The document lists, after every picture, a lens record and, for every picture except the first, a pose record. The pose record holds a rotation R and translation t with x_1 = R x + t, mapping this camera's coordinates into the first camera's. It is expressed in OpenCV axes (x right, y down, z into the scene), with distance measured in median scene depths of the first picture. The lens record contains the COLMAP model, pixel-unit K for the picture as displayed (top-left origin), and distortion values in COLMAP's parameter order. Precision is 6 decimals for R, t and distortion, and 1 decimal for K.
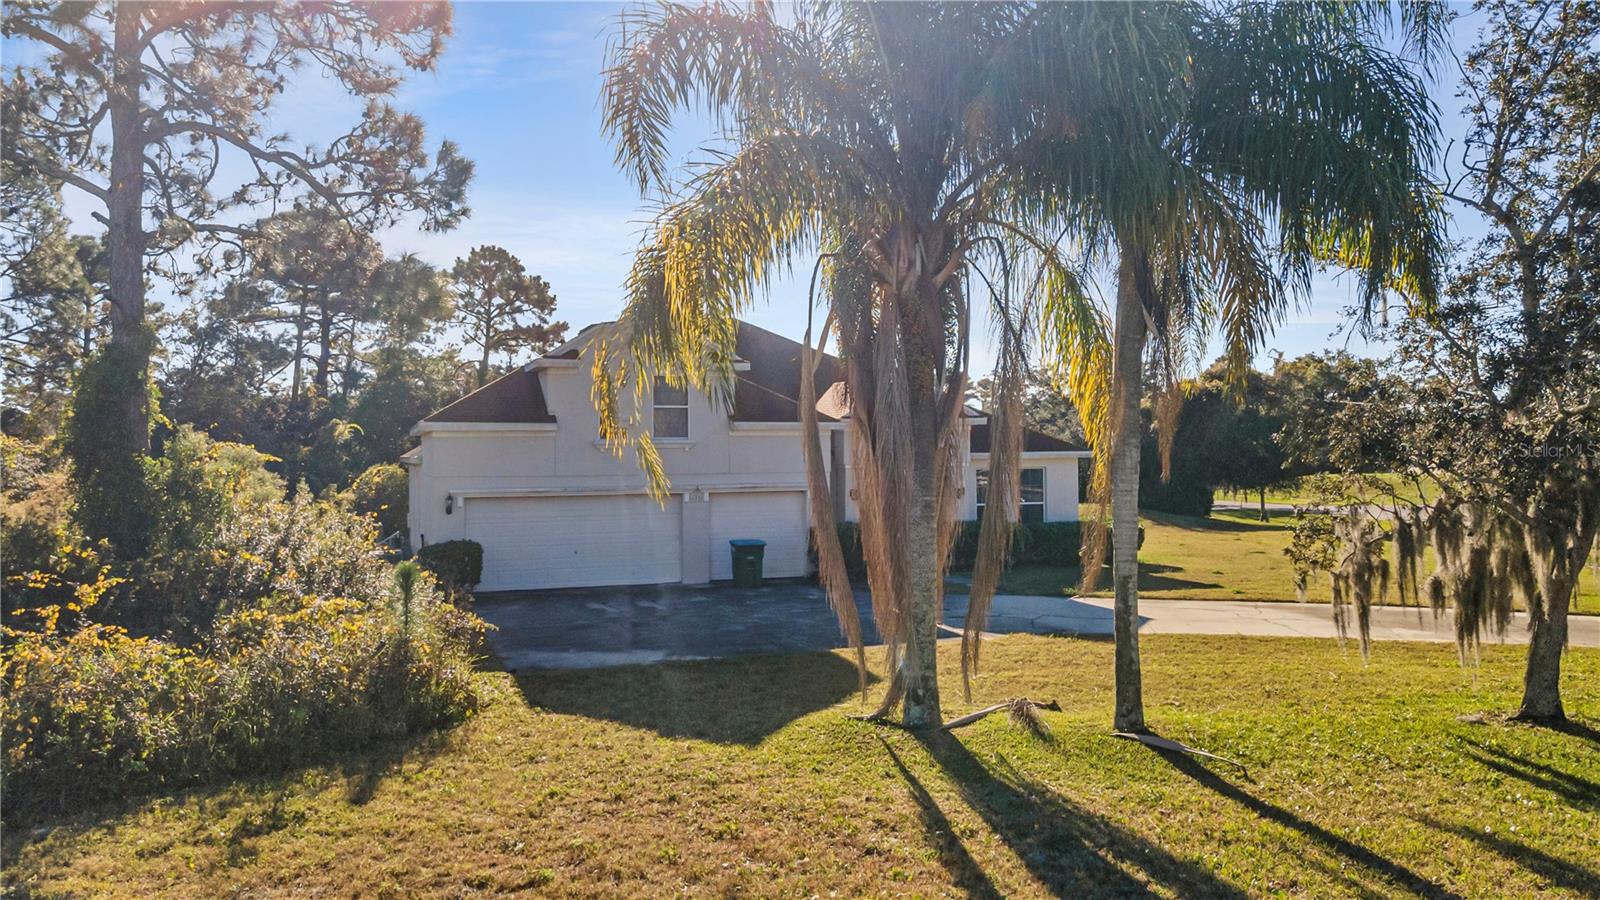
lens RADIAL K [[1185.7, 0, 800.0], [0, 1185.7, 450.0], [0, 0, 1]] dist [0.003336, 0.001302]
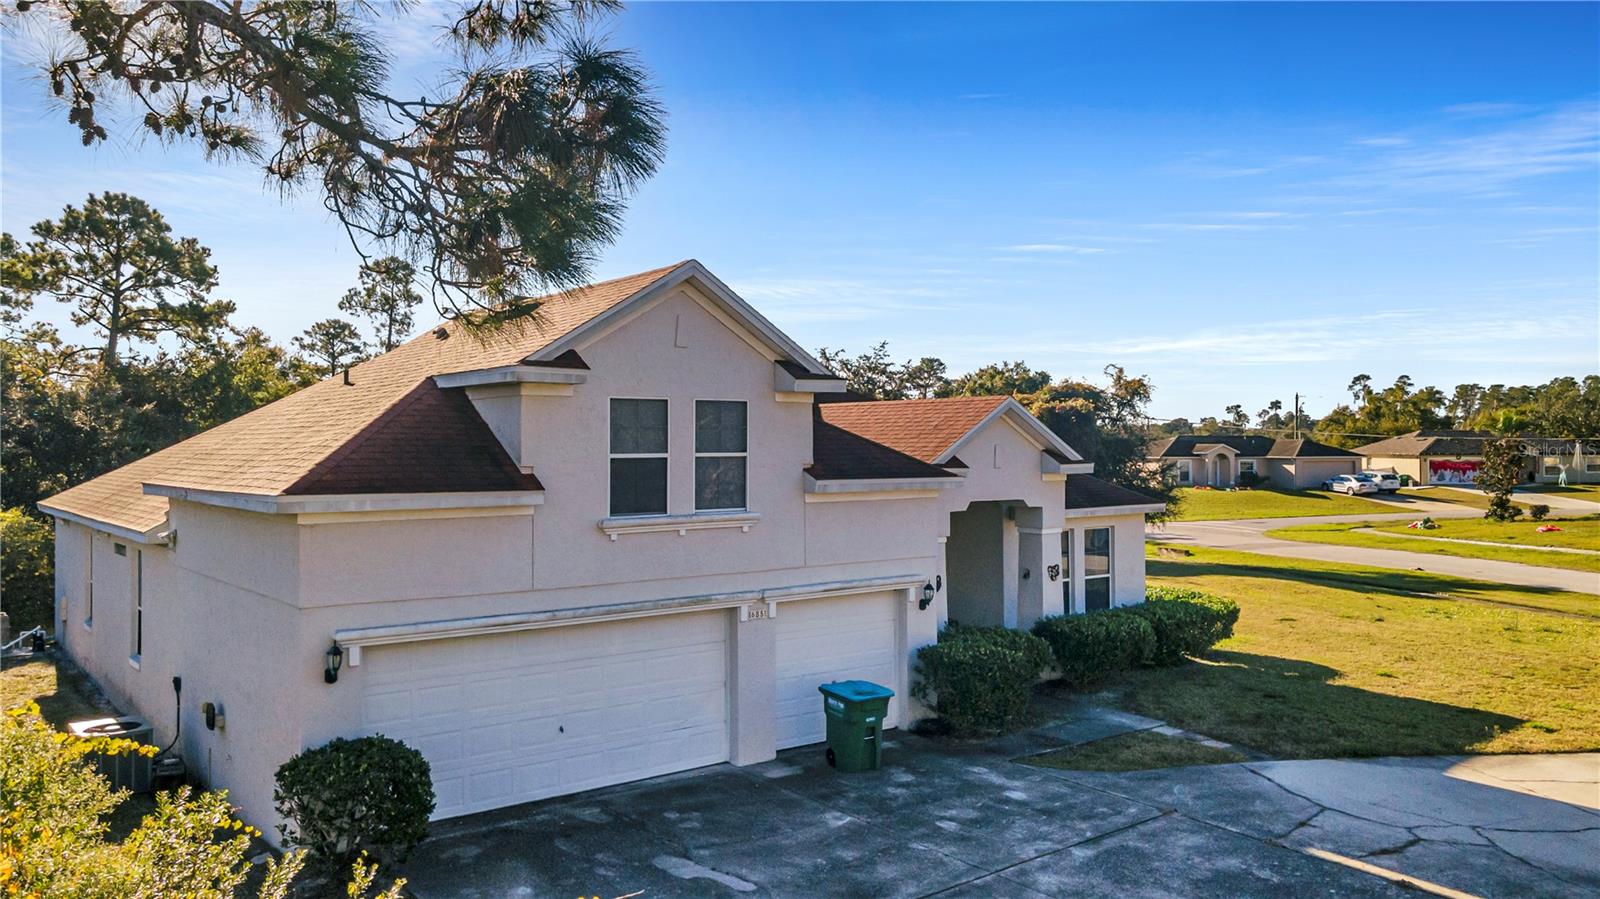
lens RADIAL K [[1179.2, 0, 802.9], [0, 1179.2, 430.9], [0, 0, 1]] dist [0.000711, 0.081936]
pose [[0.949170, 0.009330, 0.314625, -0.090481], [-0.004482, 0.999860, -0.016128, -0.014201], [-0.314731, 0.013898, 0.949079, 0.163781]]
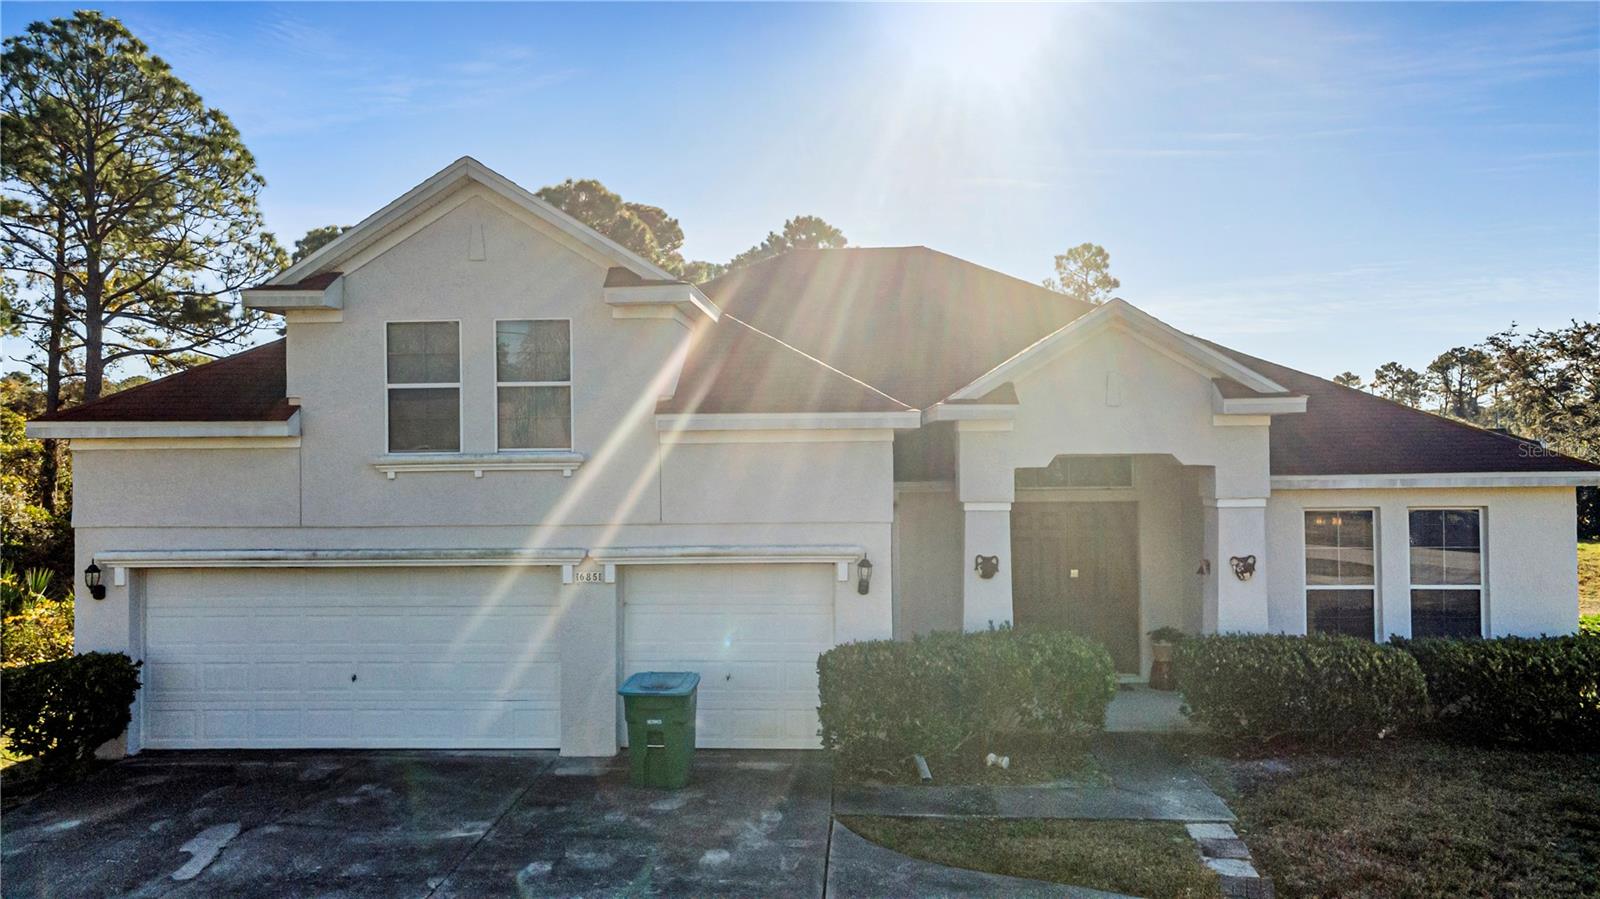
lens RADIAL K [[1171.6, 0, 795.3], [0, 1171.6, 427.9], [0, 0, 1]] dist [-0.005186, 0.077639]
pose [[0.920942, -0.009960, -0.389573, 0.063117], [0.003644, 0.999850, -0.016948, -0.003806], [0.389683, 0.014188, 0.920840, 0.218423]]
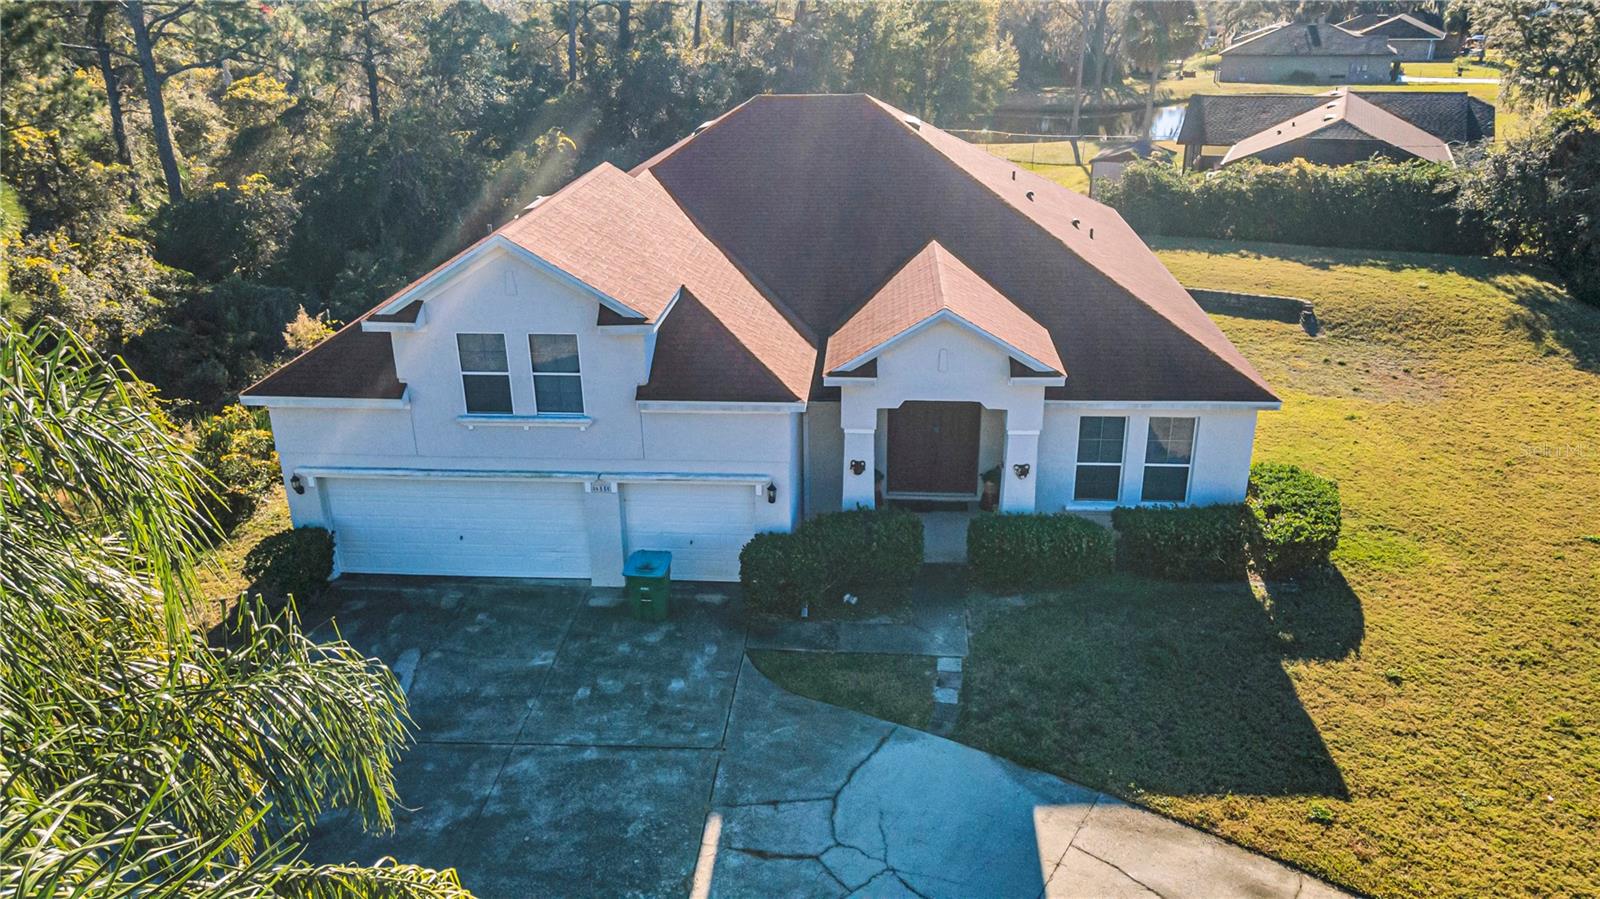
lens RADIAL K [[1179.2, 0, 802.9], [0, 1179.2, 430.9], [0, 0, 1]] dist [0.000711, 0.081936]
pose [[0.913270, 0.148065, -0.379493, 0.114140], [0.005577, 0.926970, 0.375094, -0.100954], [0.407317, -0.344679, 0.845748, 0.155279]]
